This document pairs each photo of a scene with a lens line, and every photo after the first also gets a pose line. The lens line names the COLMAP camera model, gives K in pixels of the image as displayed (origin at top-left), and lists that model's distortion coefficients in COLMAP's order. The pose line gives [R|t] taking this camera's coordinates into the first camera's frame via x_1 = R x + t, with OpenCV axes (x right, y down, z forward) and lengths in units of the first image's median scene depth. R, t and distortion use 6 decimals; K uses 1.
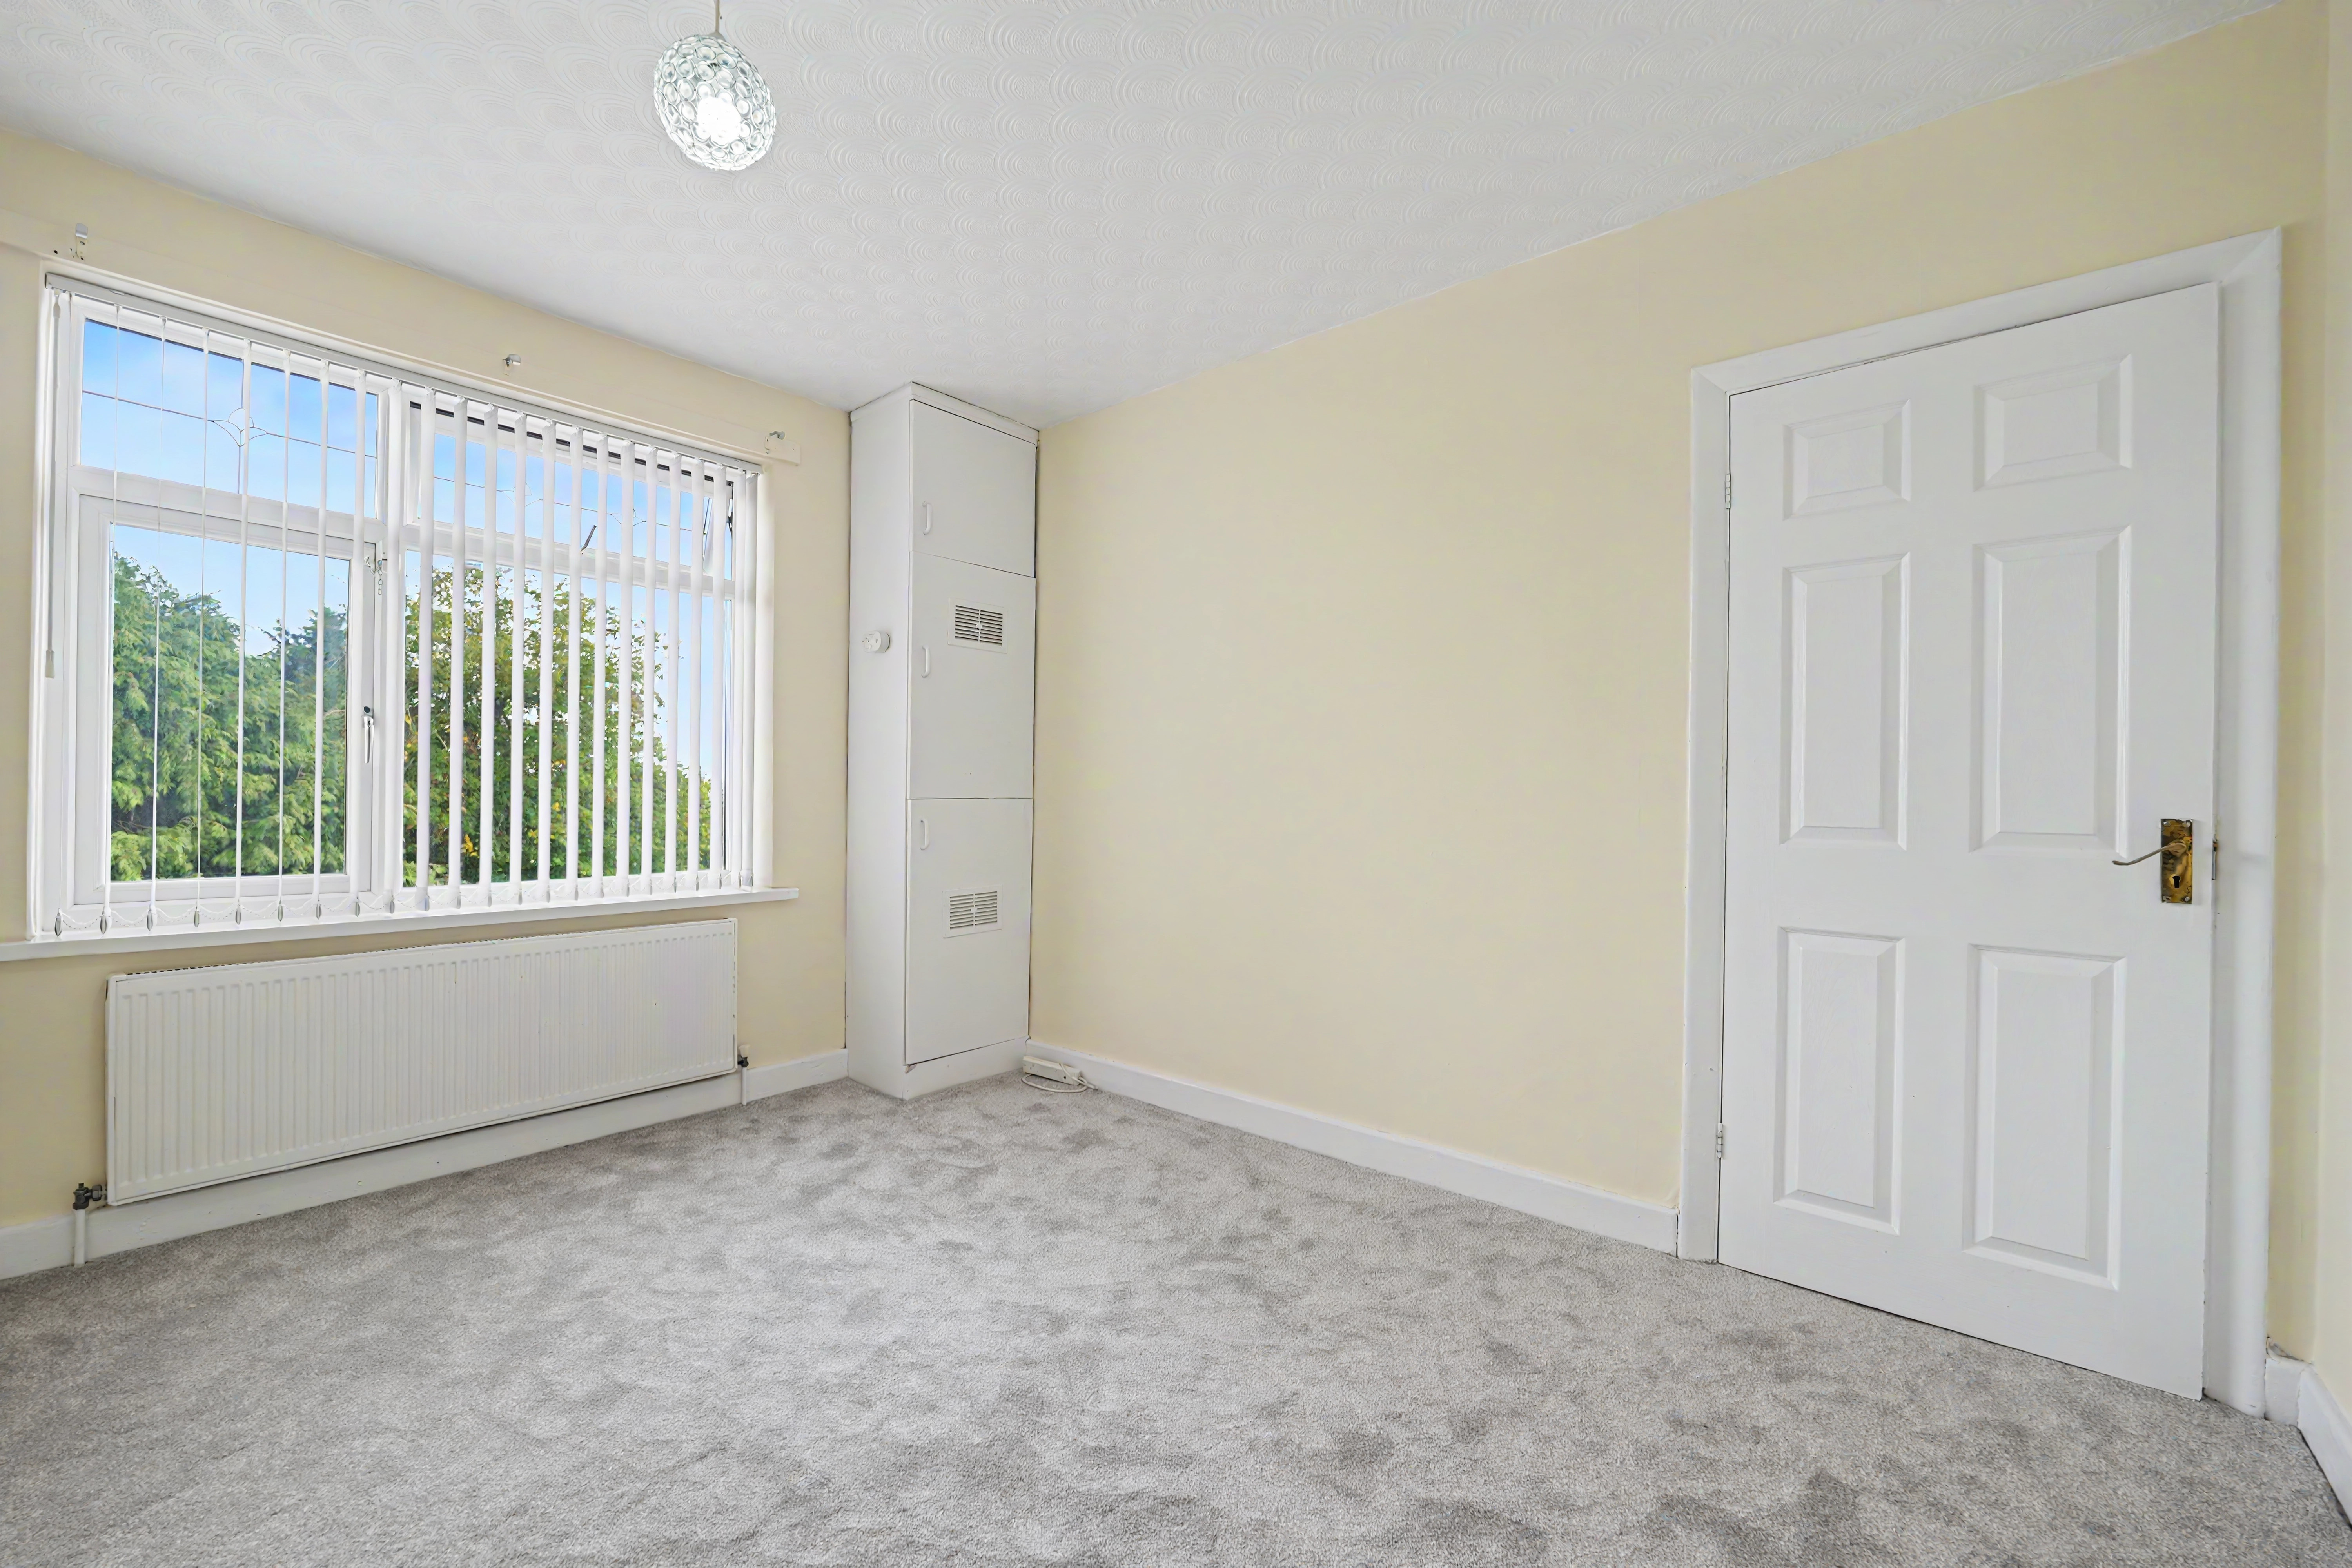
lens RADIAL K [[956.8, 0, 1170.1], [0, 956.8, 789.9], [0, 0, 1]] dist [-0.012733, 0.000982]
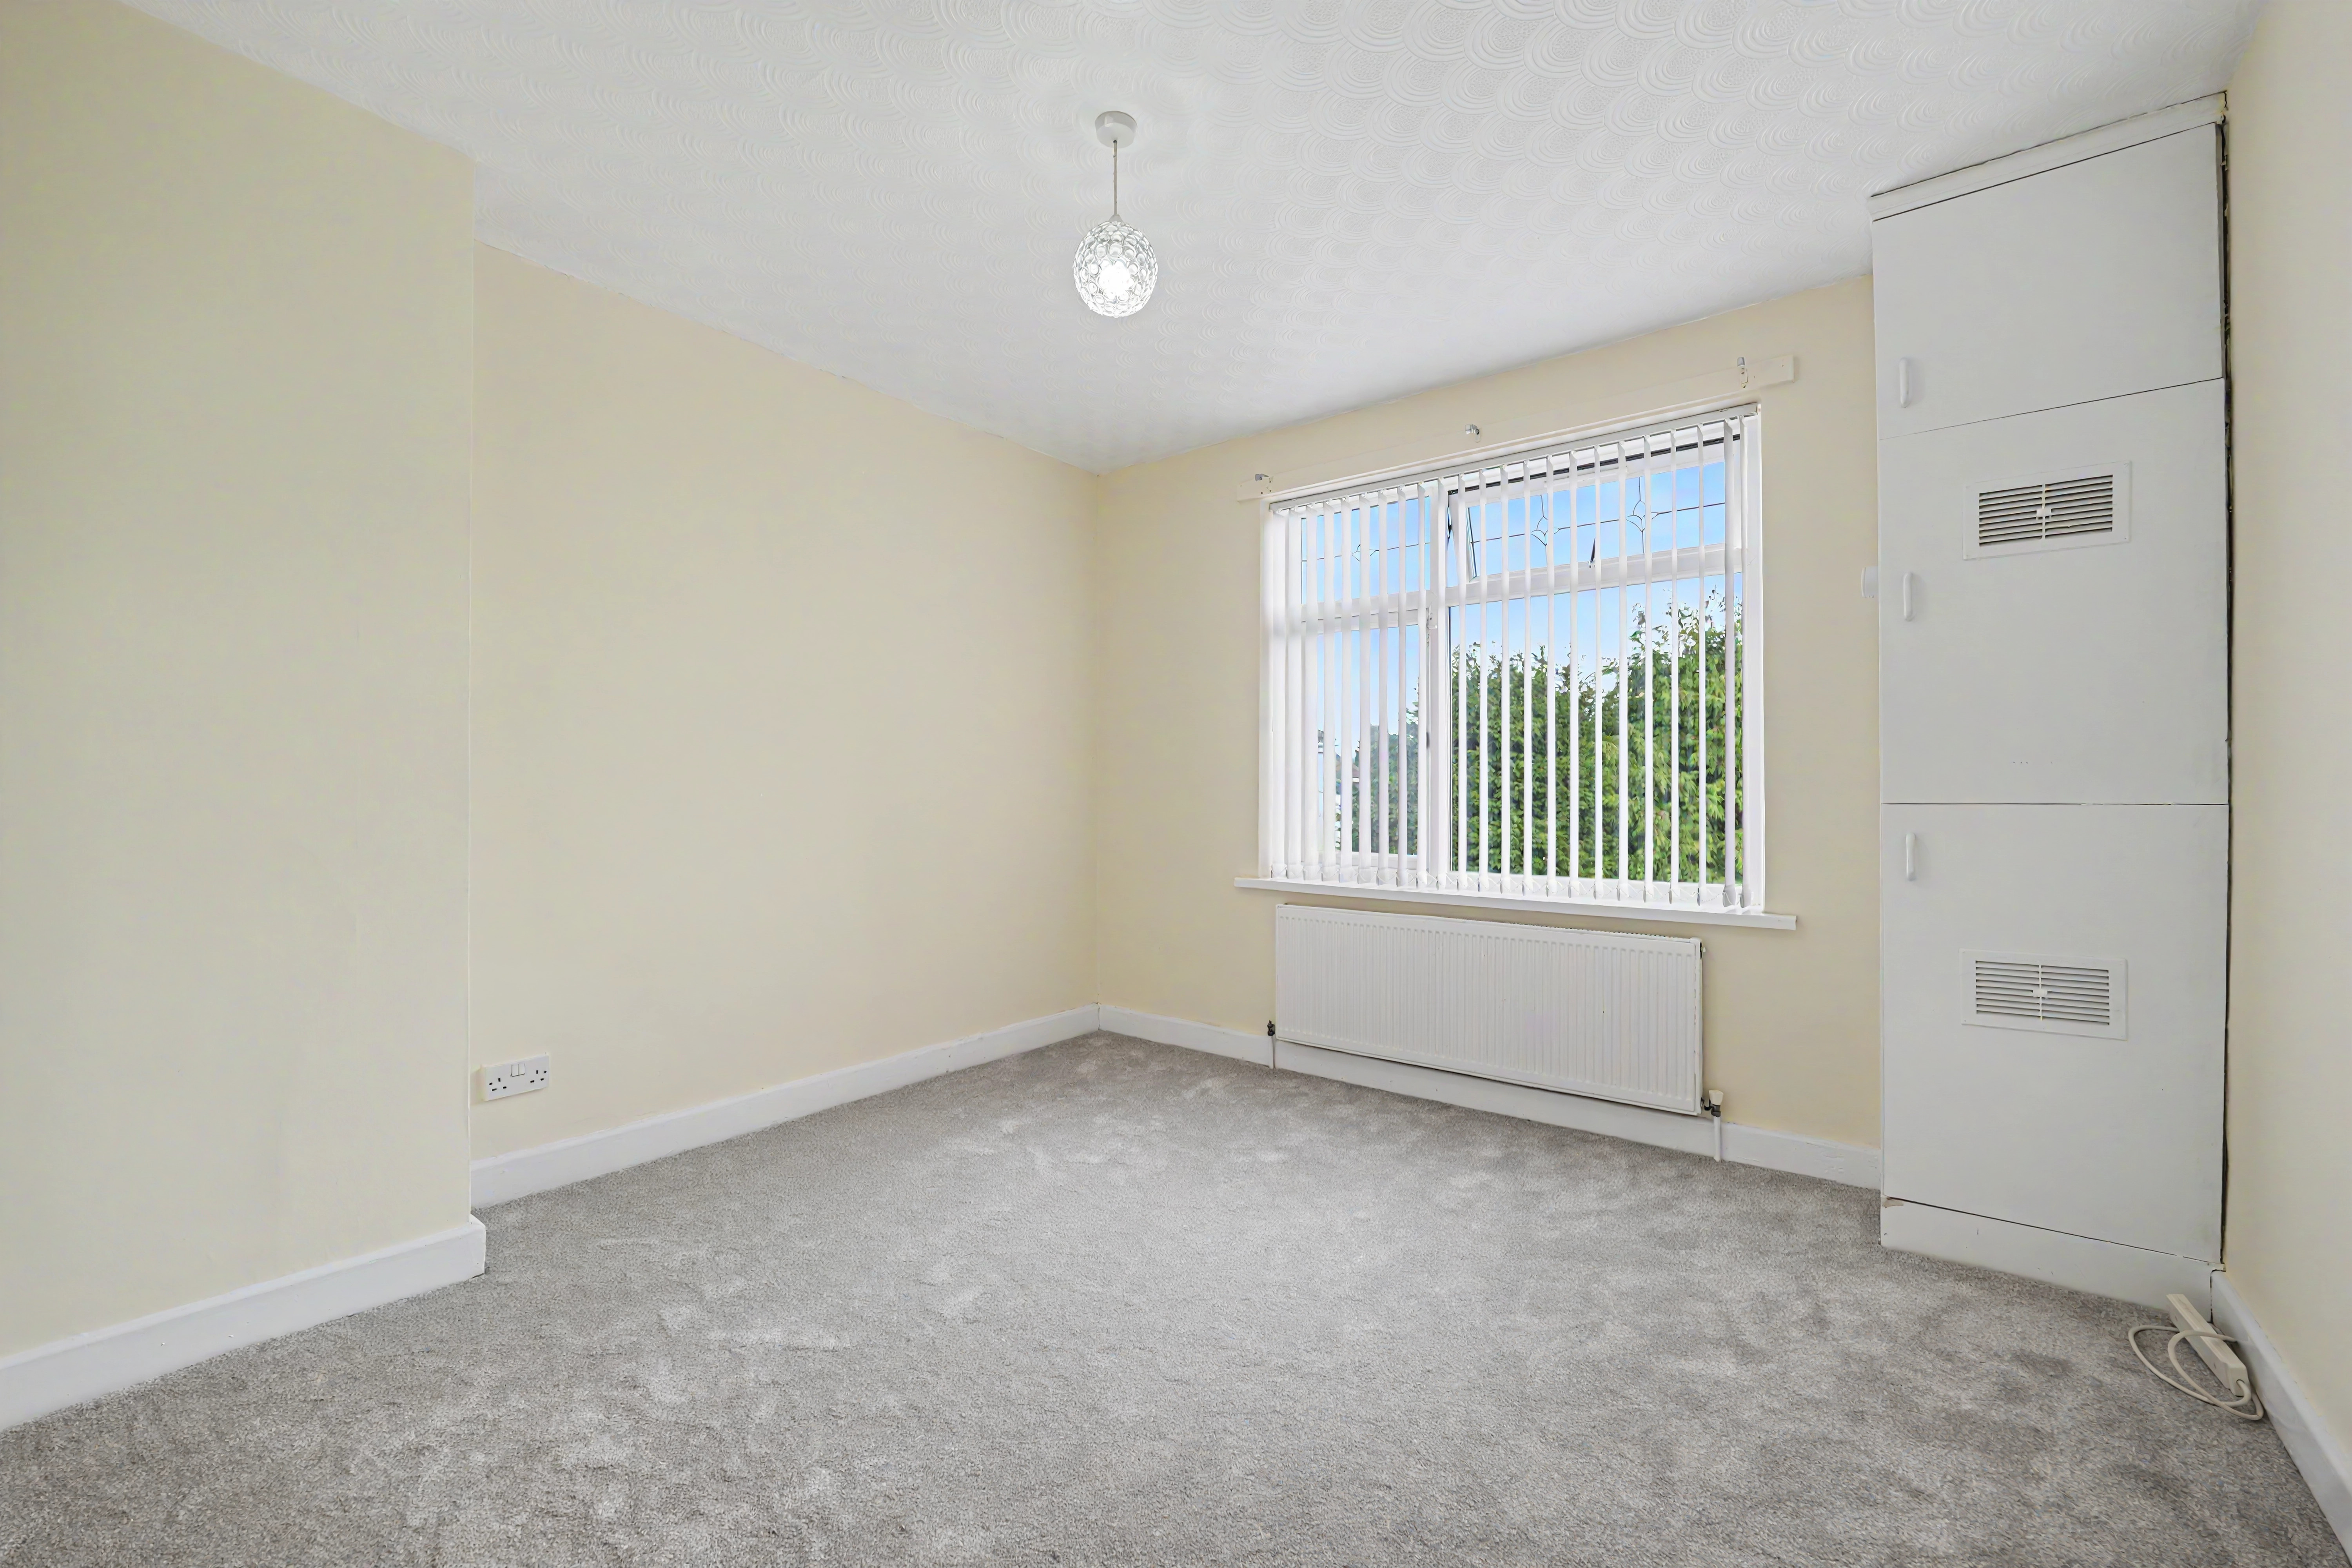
lens RADIAL K [[956.8, 0, 1170.2], [0, 956.8, 790.0], [0, 0, 1]] dist [-0.012733, 0.000982]
pose [[0.044750, -0.010244, -0.998946, 0.420598], [0.002524, 0.999945, -0.010142, 0.005450], [0.998995, -0.002068, 0.044774, 0.511420]]
